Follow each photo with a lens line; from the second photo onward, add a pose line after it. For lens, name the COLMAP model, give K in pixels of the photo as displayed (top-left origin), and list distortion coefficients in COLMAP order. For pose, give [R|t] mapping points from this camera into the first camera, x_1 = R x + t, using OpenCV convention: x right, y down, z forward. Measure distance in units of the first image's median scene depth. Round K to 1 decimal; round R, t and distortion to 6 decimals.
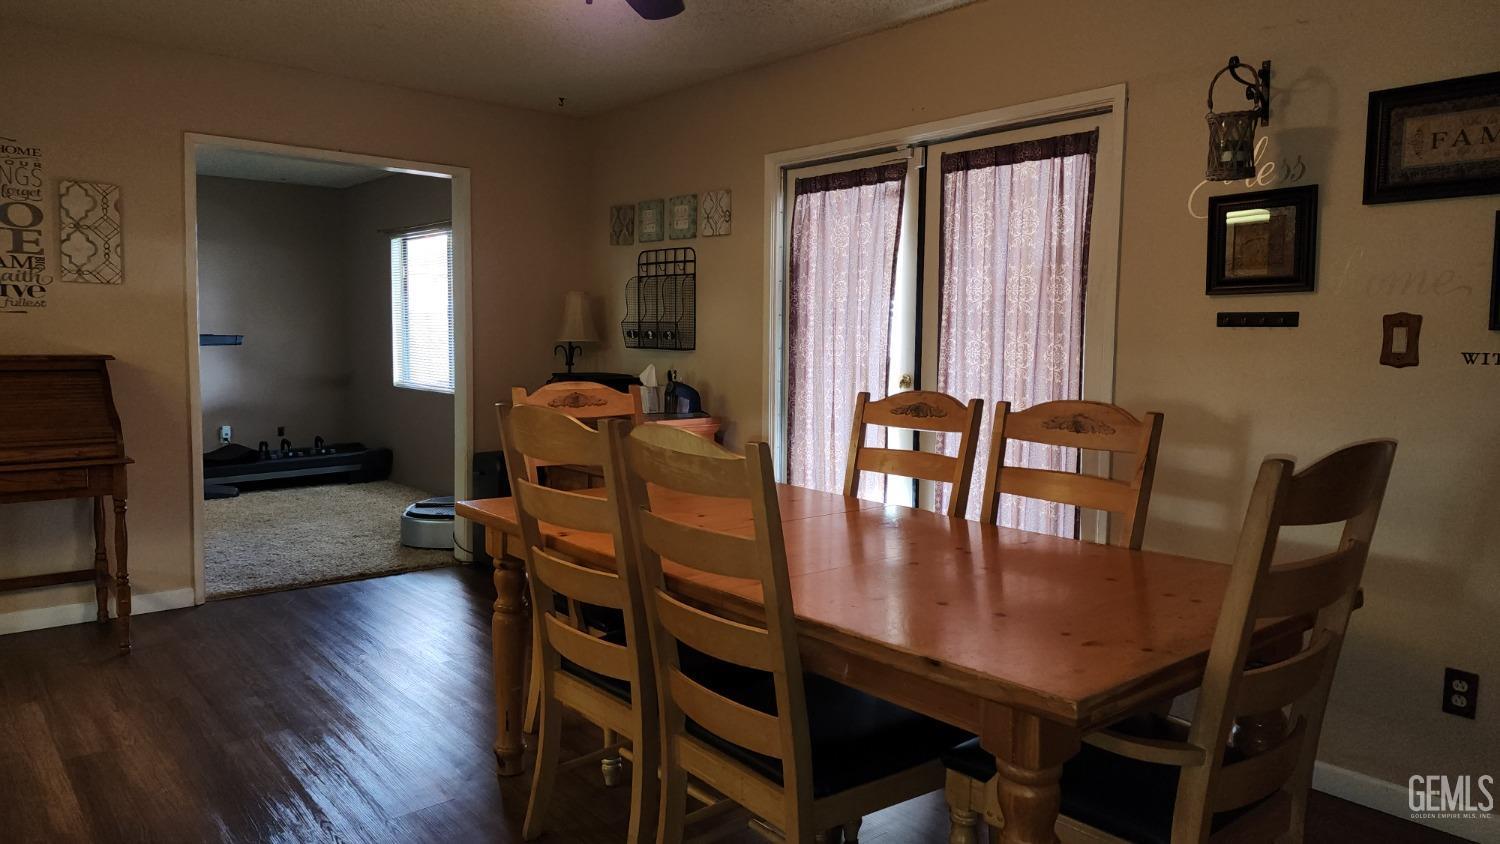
lens RADIAL K [[1001.3, 0, 736.7], [0, 1001.3, 433.6], [0, 0, 1]] dist [0.089699, -0.075437]
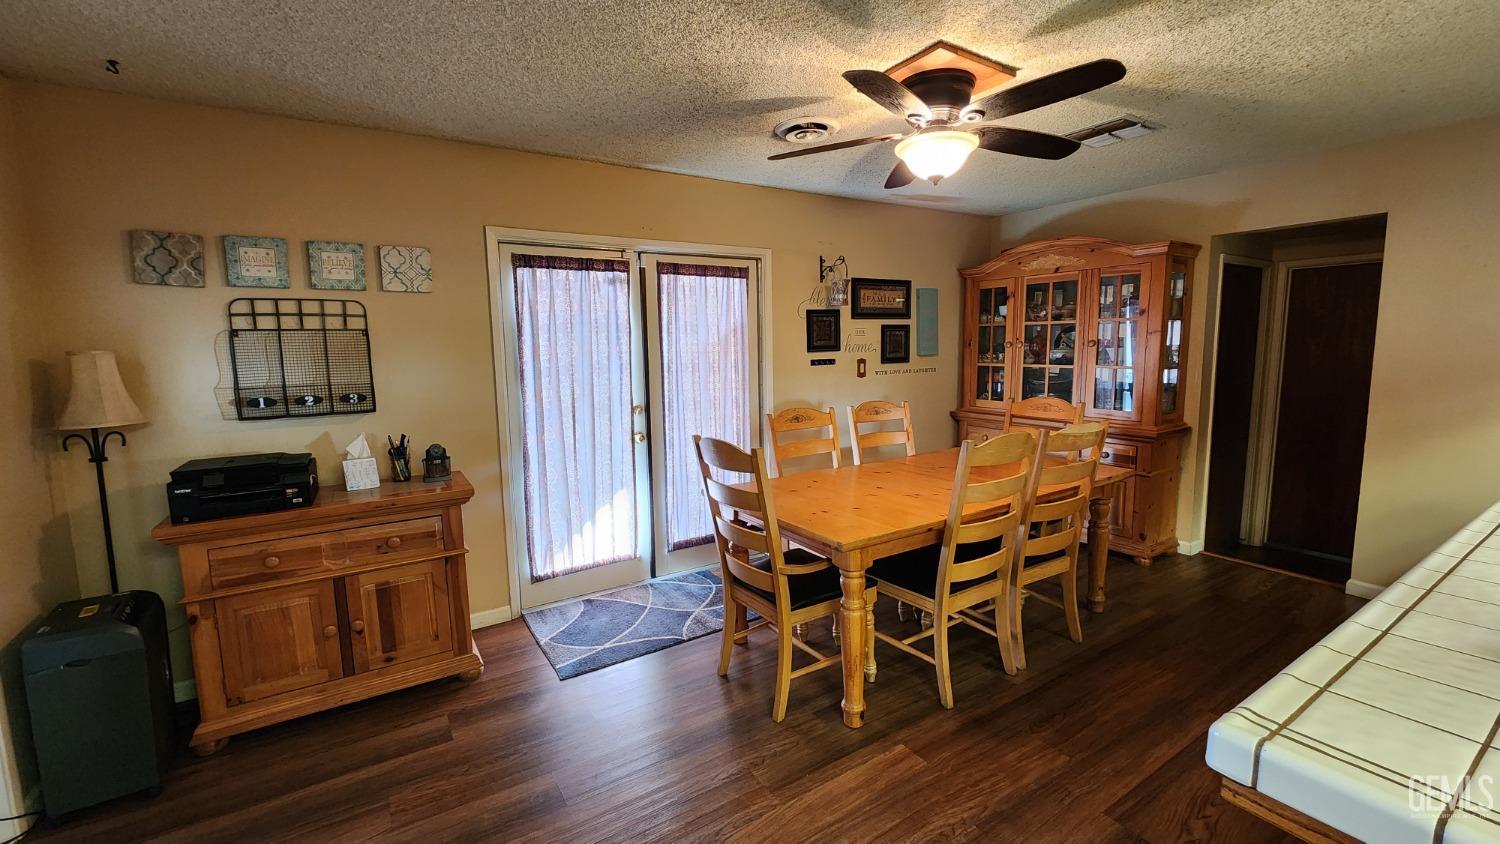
lens RADIAL K [[618.4, 0, 751.5], [0, 618.4, 416.9], [0, 0, 1]] dist [0.000017, -0.000137]
pose [[0.116758, -0.118555, 0.986059, -0.664058], [0.129908, 0.986143, 0.103183, -0.107955], [-0.984628, 0.116049, 0.130541, 0.682311]]
